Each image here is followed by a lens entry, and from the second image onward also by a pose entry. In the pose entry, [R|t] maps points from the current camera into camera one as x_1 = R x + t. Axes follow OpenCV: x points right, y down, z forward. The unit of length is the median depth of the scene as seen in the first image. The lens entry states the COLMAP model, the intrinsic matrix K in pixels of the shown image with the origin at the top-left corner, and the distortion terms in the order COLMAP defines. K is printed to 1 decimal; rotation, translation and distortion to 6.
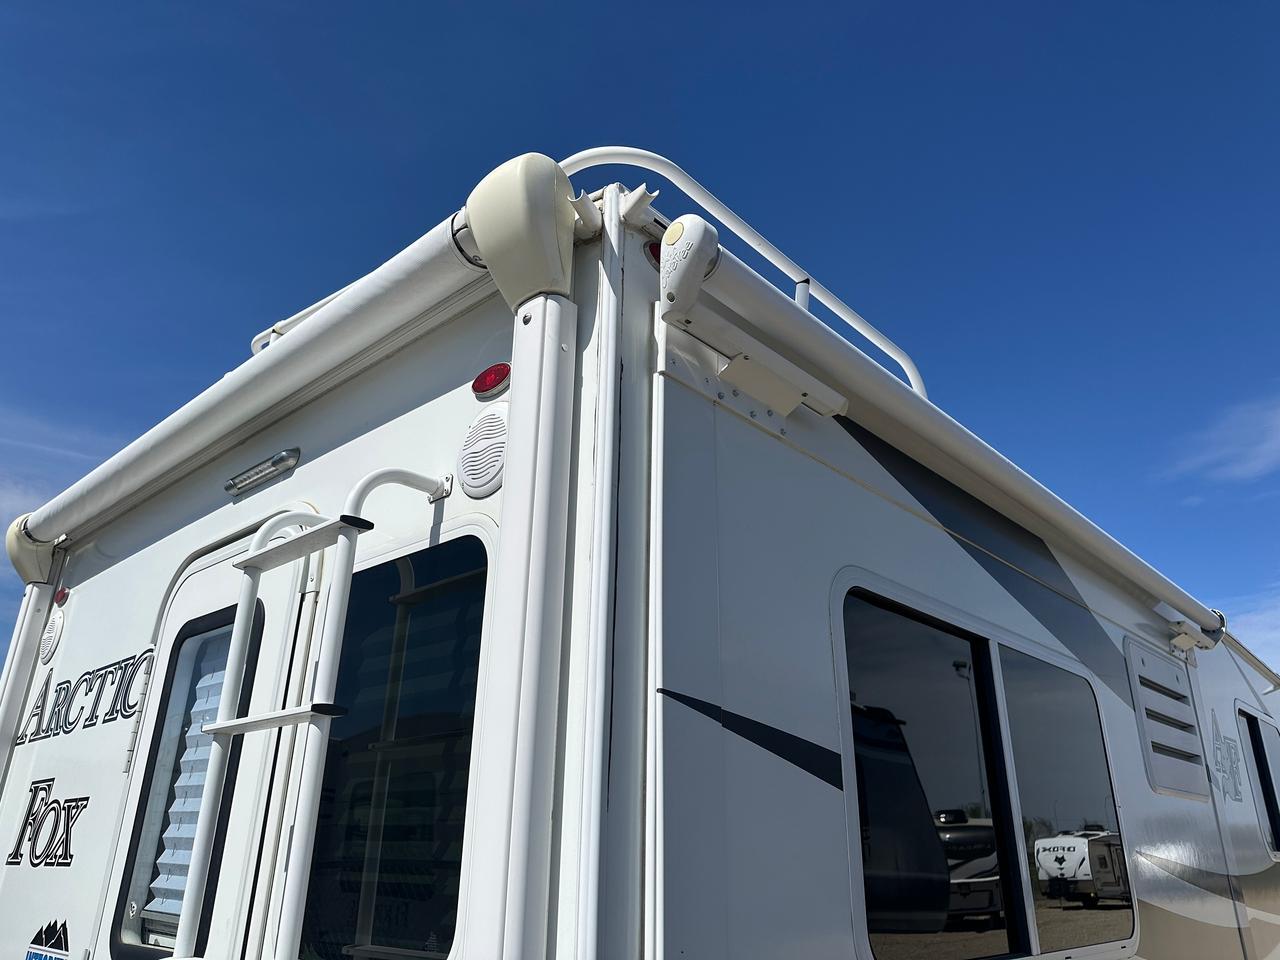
lens RADIAL K [[886.6, 0, 640.0], [0, 886.6, 480.0], [0, 0, 1]] dist [0.102205, -0.098525]
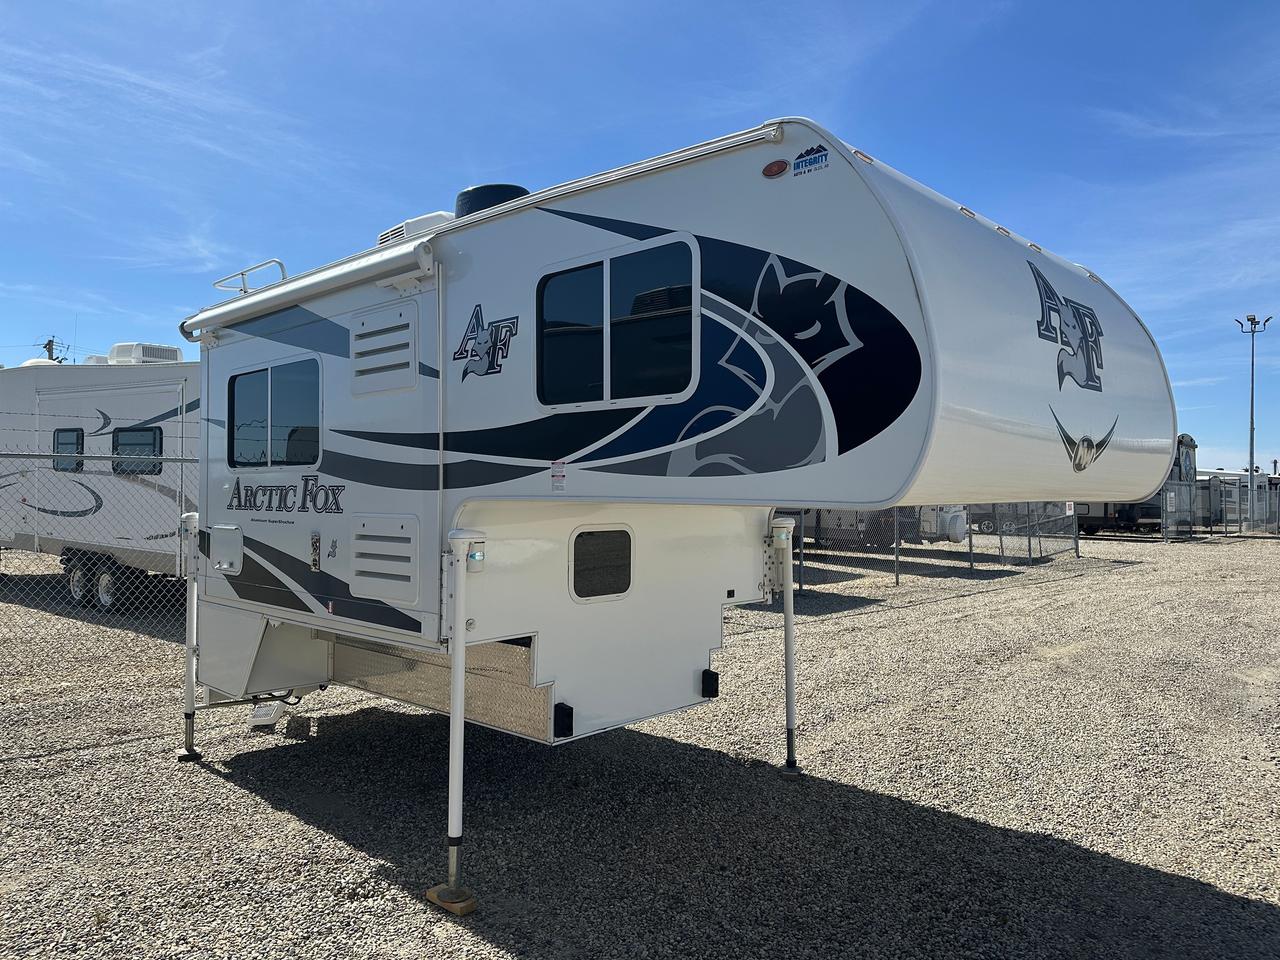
lens RADIAL K [[886.6, 0, 640.0], [0, 886.6, 480.0], [0, 0, 1]] dist [0.102205, -0.098525]
pose [[-0.019932, -0.020725, -0.999586, 4.045513], [0.383306, 0.923233, -0.026786, 1.303135], [0.923406, -0.383682, -0.010458, 2.512743]]
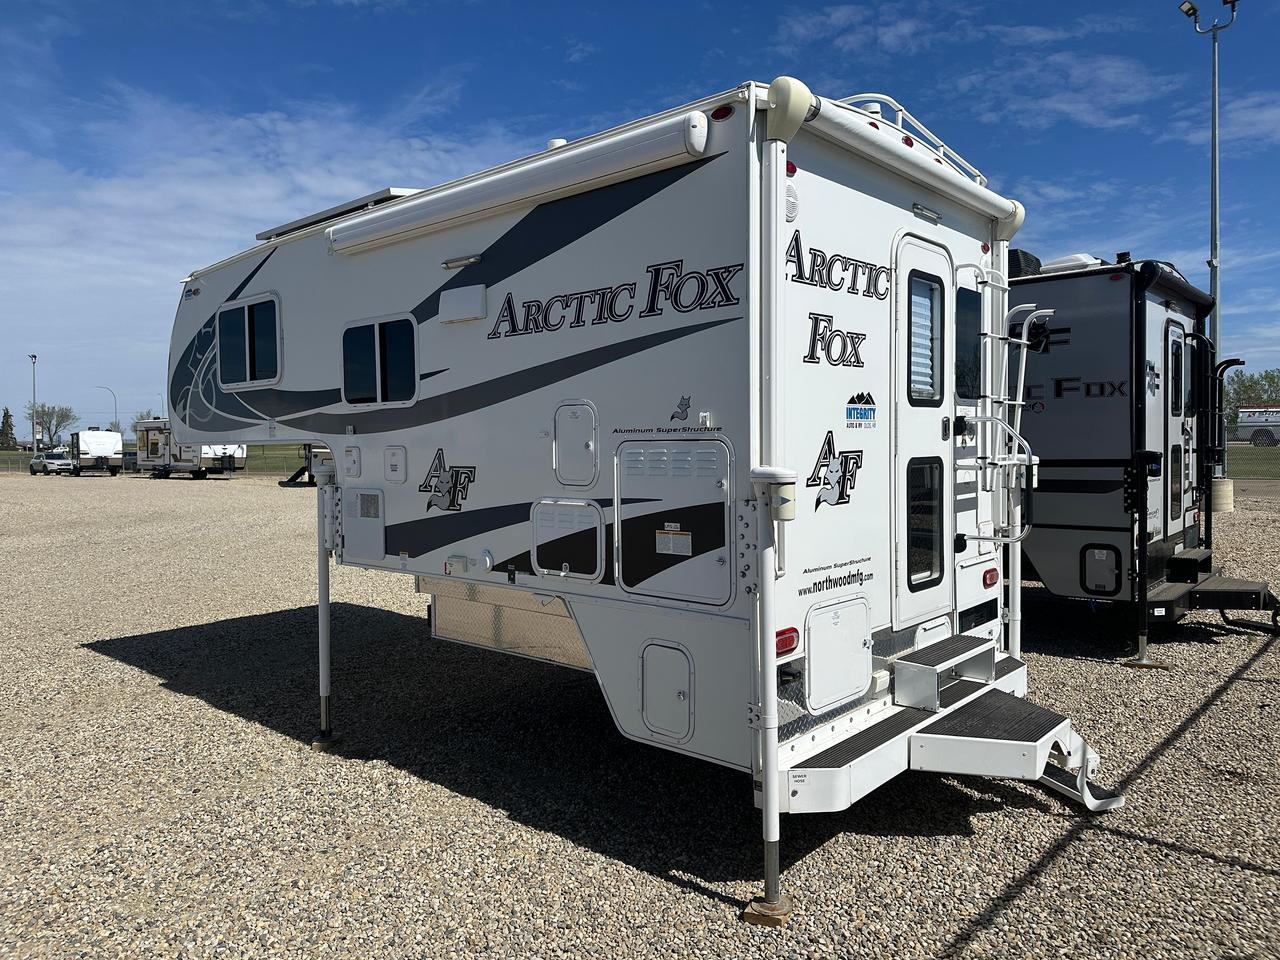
lens RADIAL K [[886.6, 0, 640.0], [0, 886.6, 480.0], [0, 0, 1]] dist [0.102205, -0.098525]
pose [[-0.016776, -0.052163, 0.998498, -3.557268], [-0.367609, 0.929015, 0.042357, 1.037315], [-0.929829, -0.366346, -0.034760, 1.982724]]
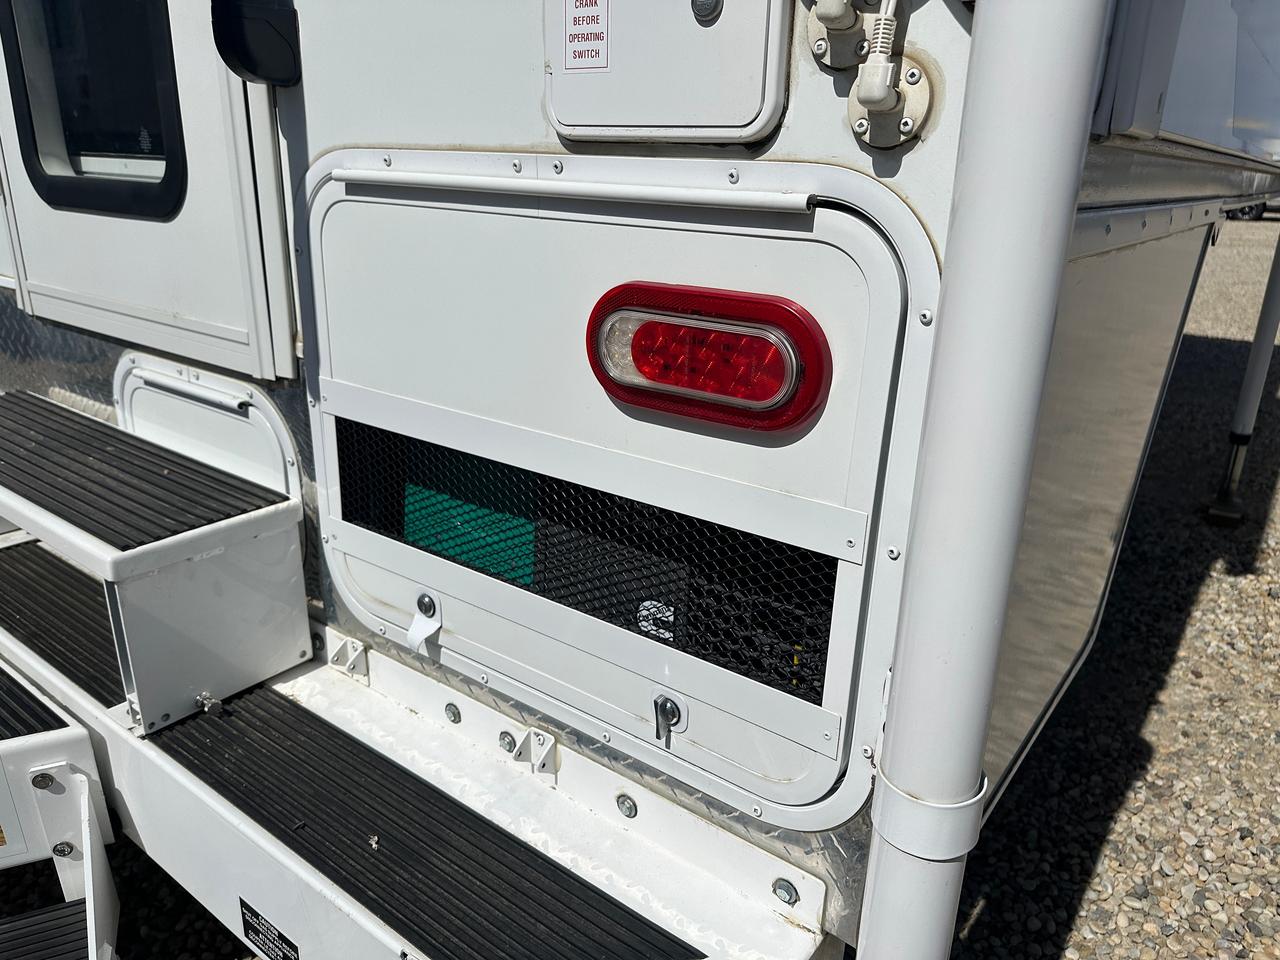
lens RADIAL K [[886.6, 0, 640.0], [0, 886.6, 480.0], [0, 0, 1]] dist [0.102205, -0.098525]
pose [[0.994119, -0.017138, 0.106927, -0.232026], [-0.058752, 0.744094, 0.665486, 0.798945], [-0.090969, -0.667855, 0.738712, 0.119889]]
